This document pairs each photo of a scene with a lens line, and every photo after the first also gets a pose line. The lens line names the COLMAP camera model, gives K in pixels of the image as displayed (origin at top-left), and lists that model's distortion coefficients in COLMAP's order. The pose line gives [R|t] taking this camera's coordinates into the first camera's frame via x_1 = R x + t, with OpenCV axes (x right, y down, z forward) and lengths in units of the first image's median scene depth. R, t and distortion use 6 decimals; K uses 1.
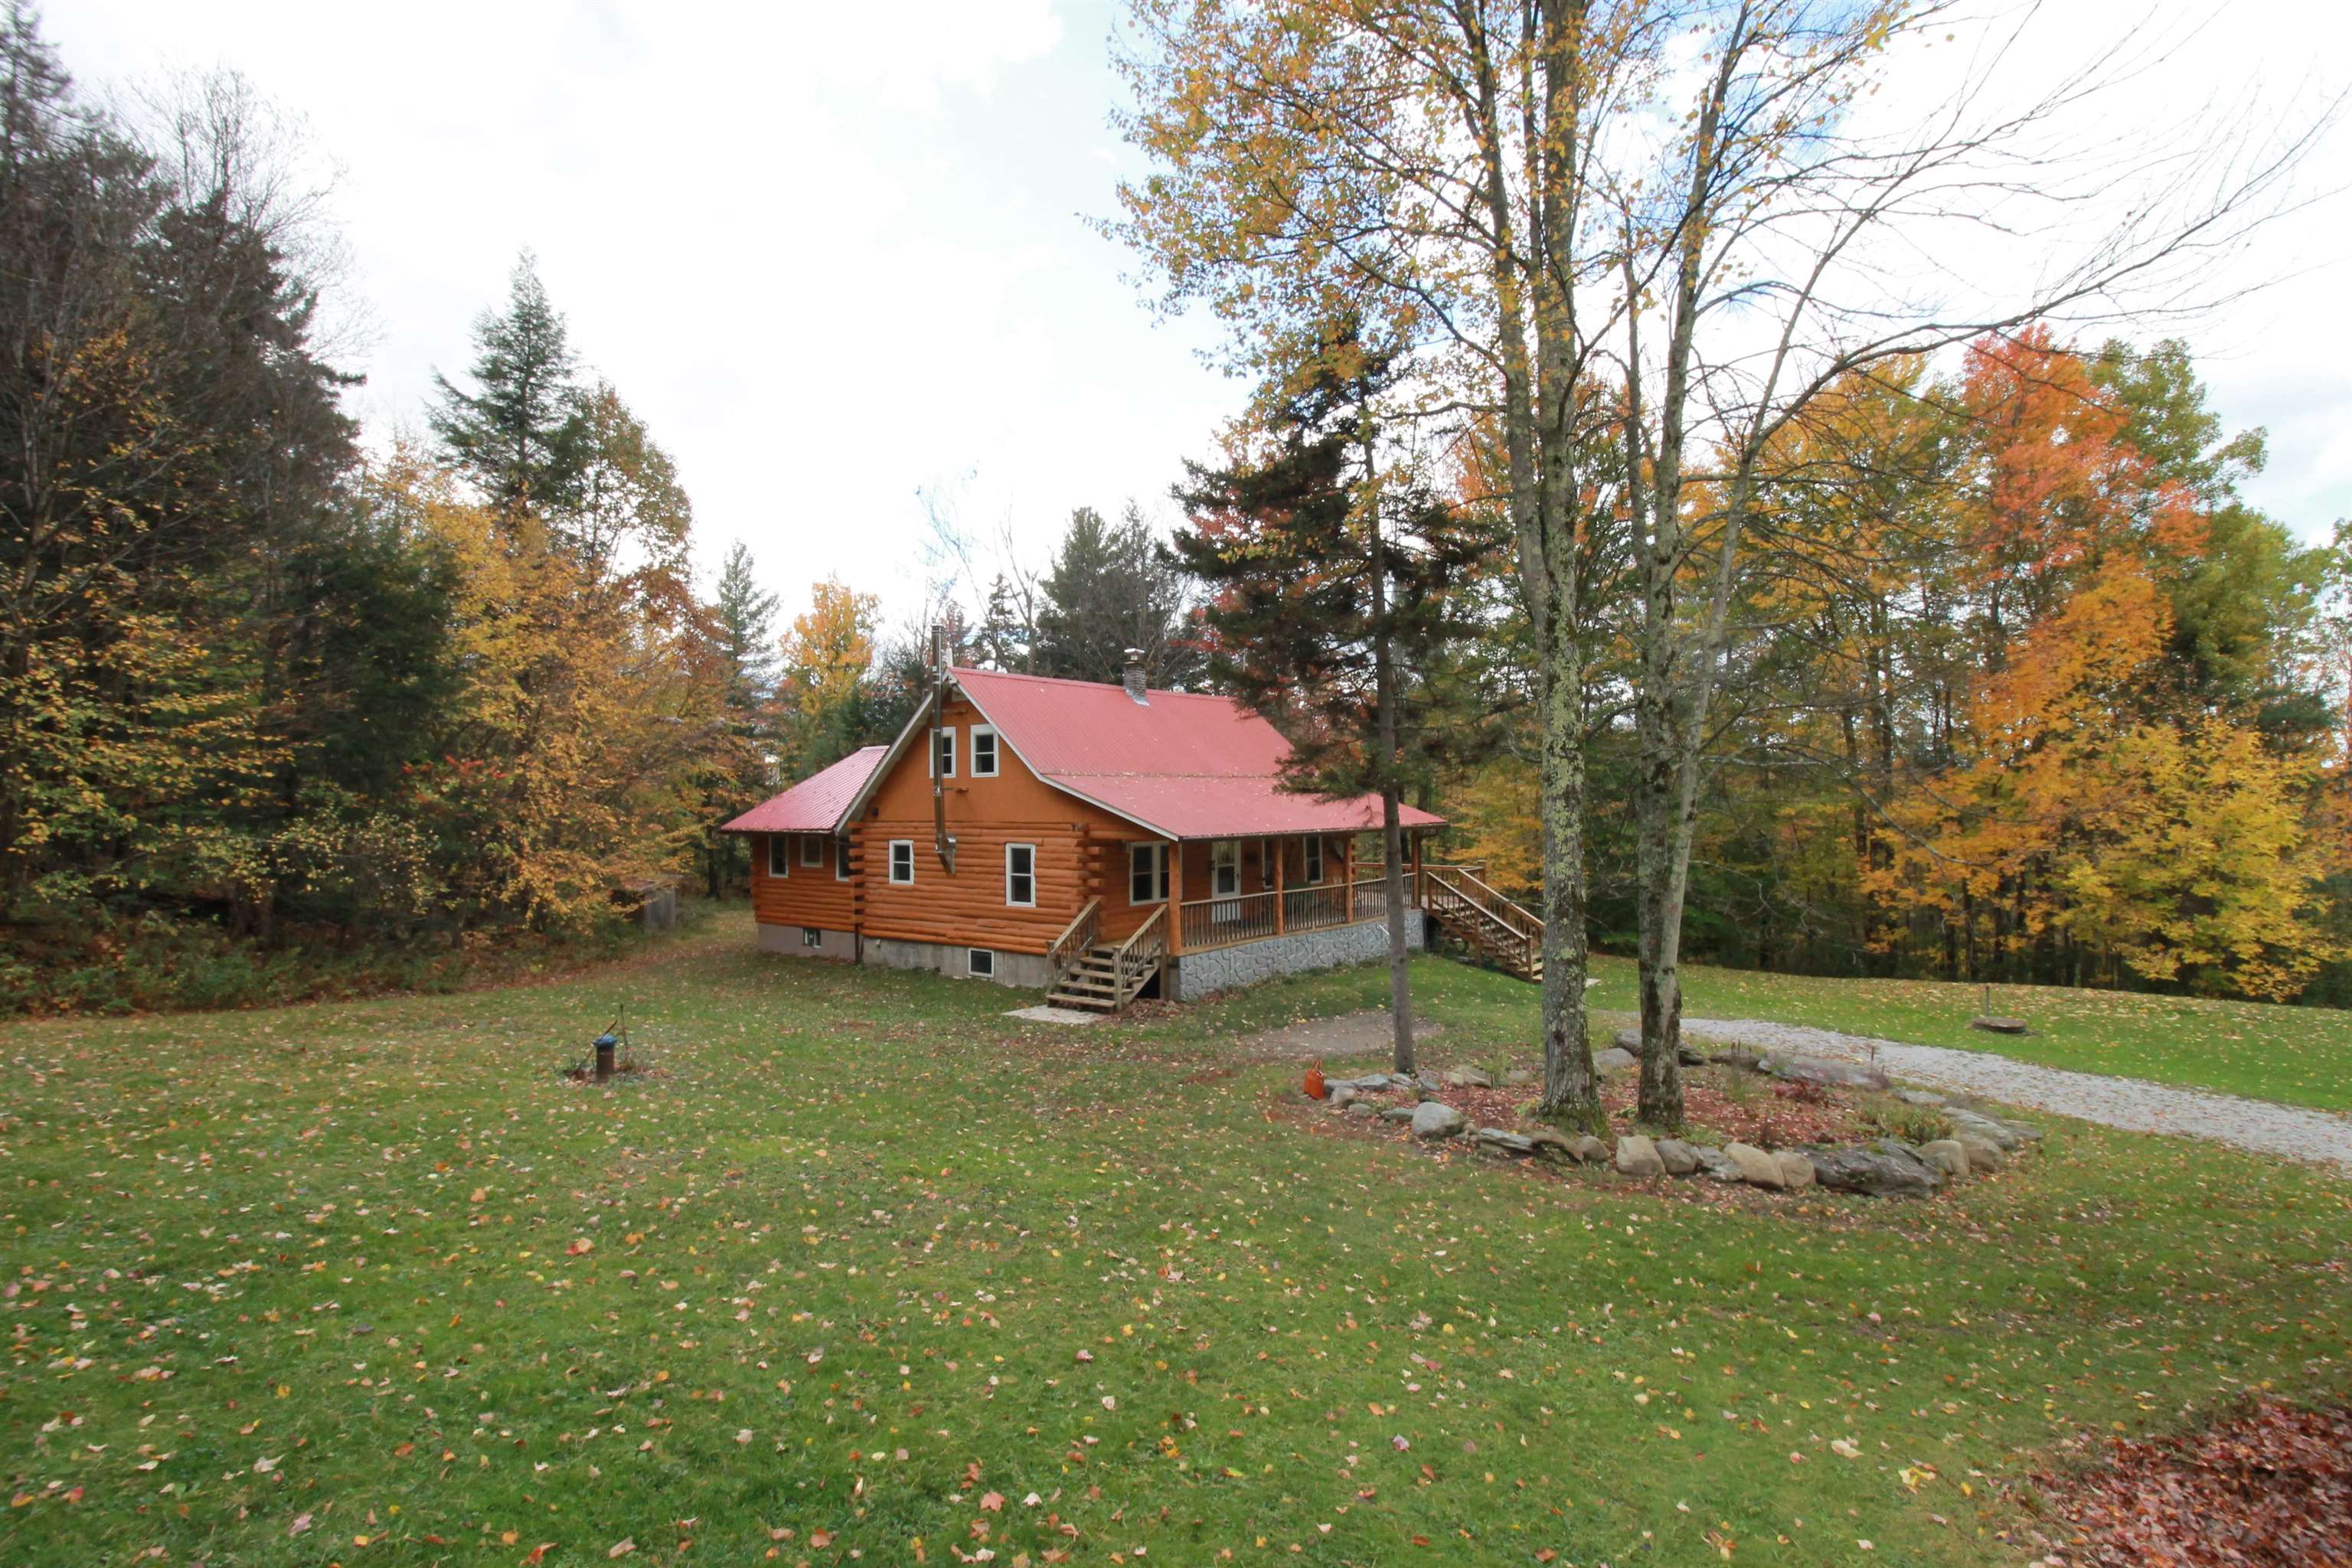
lens RADIAL K [[1075.7, 0, 1176.0], [0, 1075.7, 784.0], [0, 0, 1]] dist [0.000426, -0.013746]
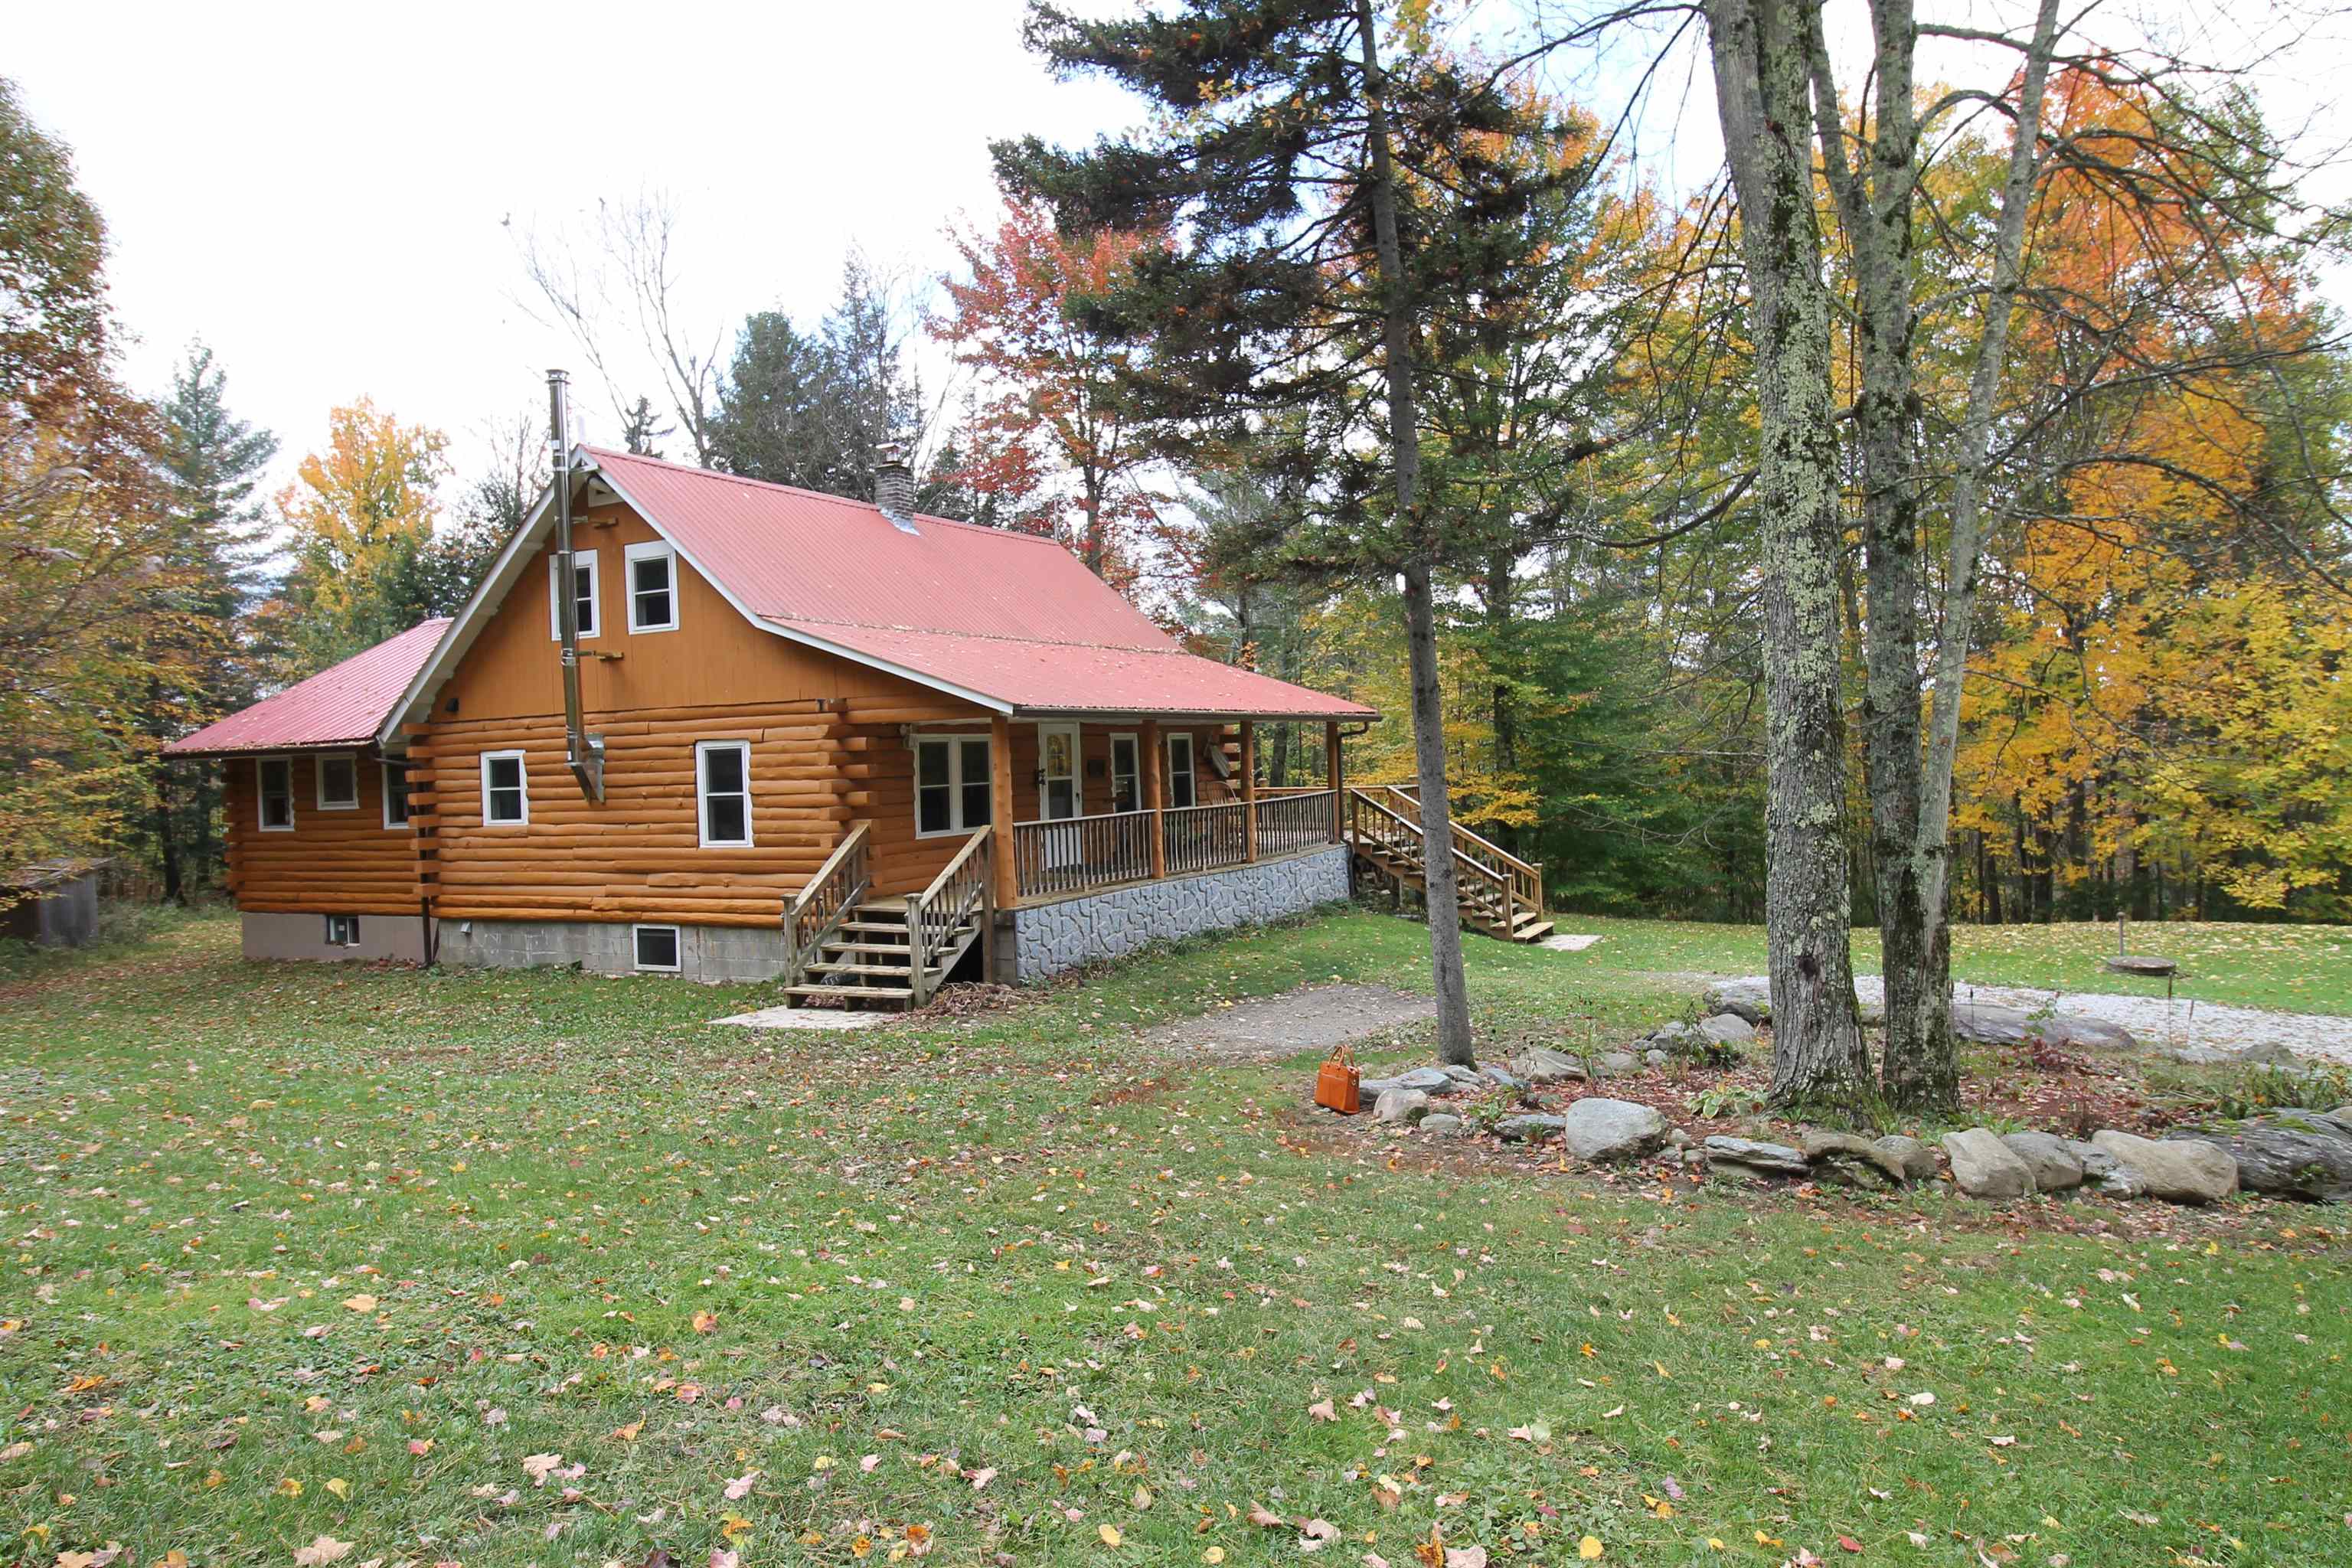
lens RADIAL K [[1467.9, 0, 1187.8], [0, 1467.9, 770.7], [0, 0, 1]] dist [0.009515, -0.016036]
pose [[0.980683, -0.025540, 0.193930, -0.052750], [0.020453, 0.999393, 0.028188, 0.055460], [-0.194533, -0.023677, 0.980610, 0.166395]]
